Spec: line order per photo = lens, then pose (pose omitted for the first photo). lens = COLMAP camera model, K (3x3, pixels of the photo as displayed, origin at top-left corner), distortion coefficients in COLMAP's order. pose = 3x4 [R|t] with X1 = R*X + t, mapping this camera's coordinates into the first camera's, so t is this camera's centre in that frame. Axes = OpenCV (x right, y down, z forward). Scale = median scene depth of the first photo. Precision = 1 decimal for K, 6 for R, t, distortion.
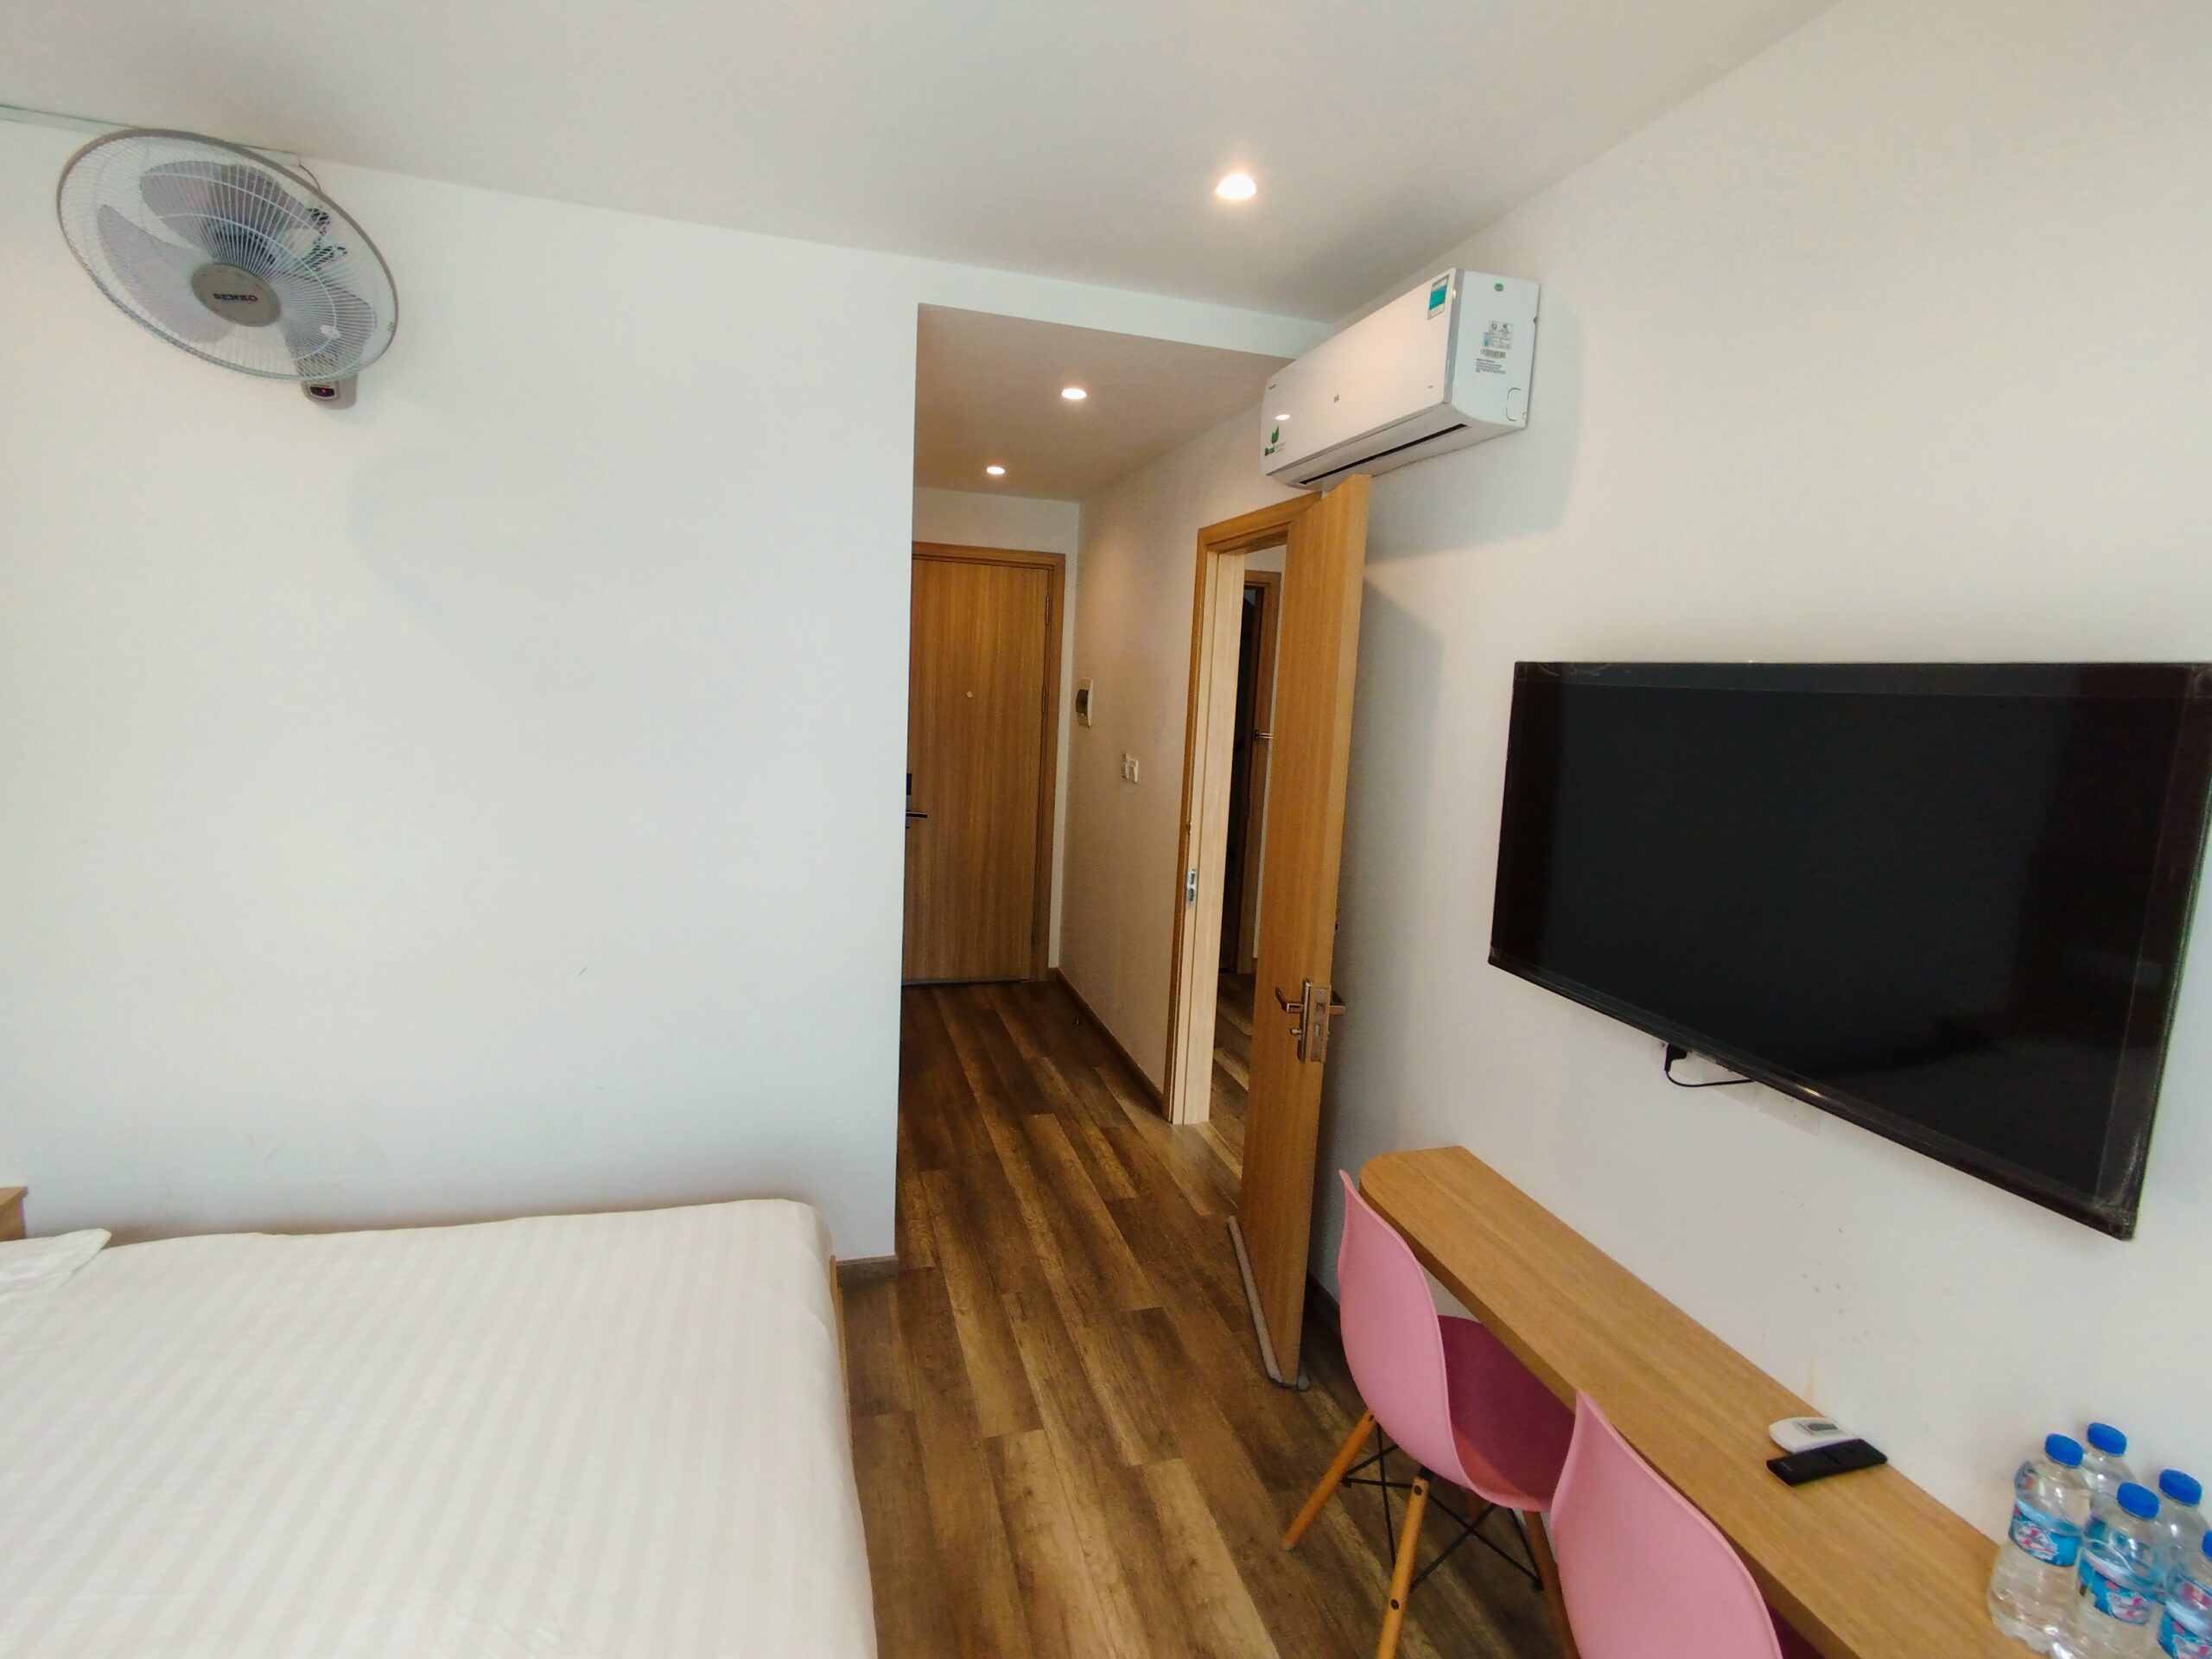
lens RADIAL K [[1029.8, 0, 1096.7], [0, 1029.8, 820.9], [0, 0, 1]] dist [0.002076, 0.000914]
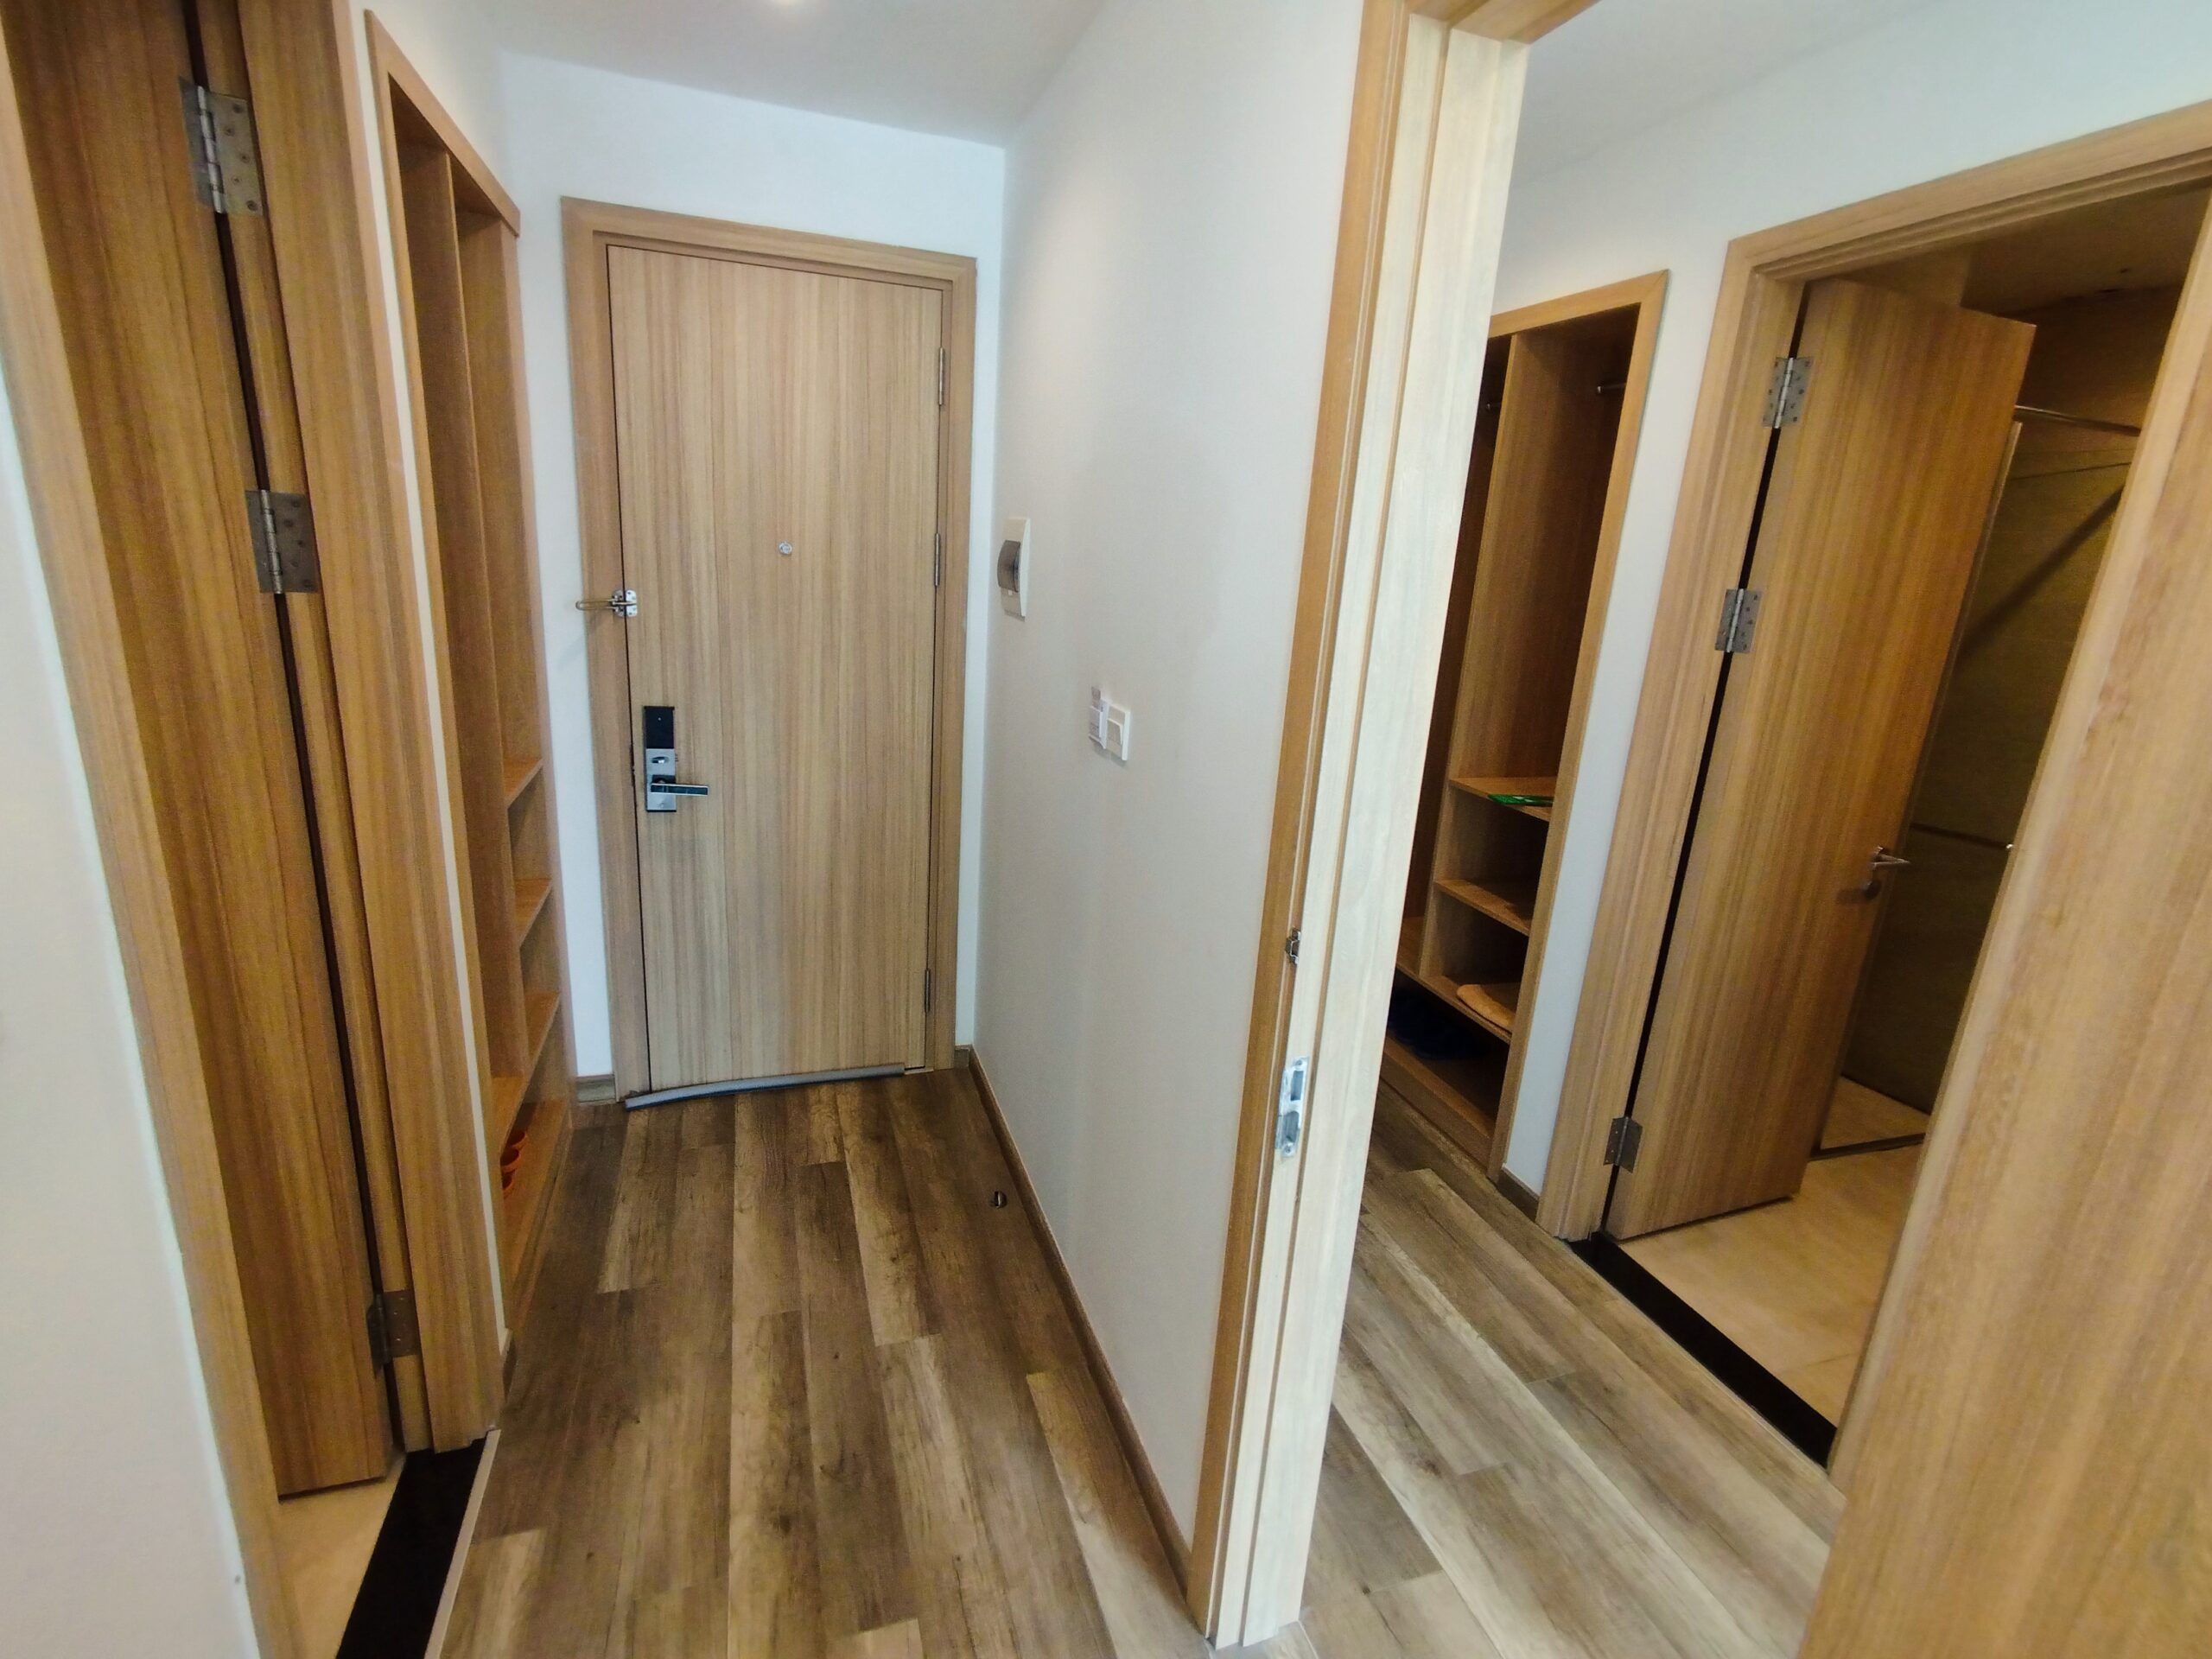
lens RADIAL K [[1029.8, 0, 1096.7], [0, 1029.8, 820.9], [0, 0, 1]] dist [0.002076, 0.000914]
pose [[0.999125, 0.003200, 0.041704, 0.007695], [-0.008304, 0.992399, 0.122782, -0.055848], [-0.040994, -0.123021, 0.991557, 0.496336]]
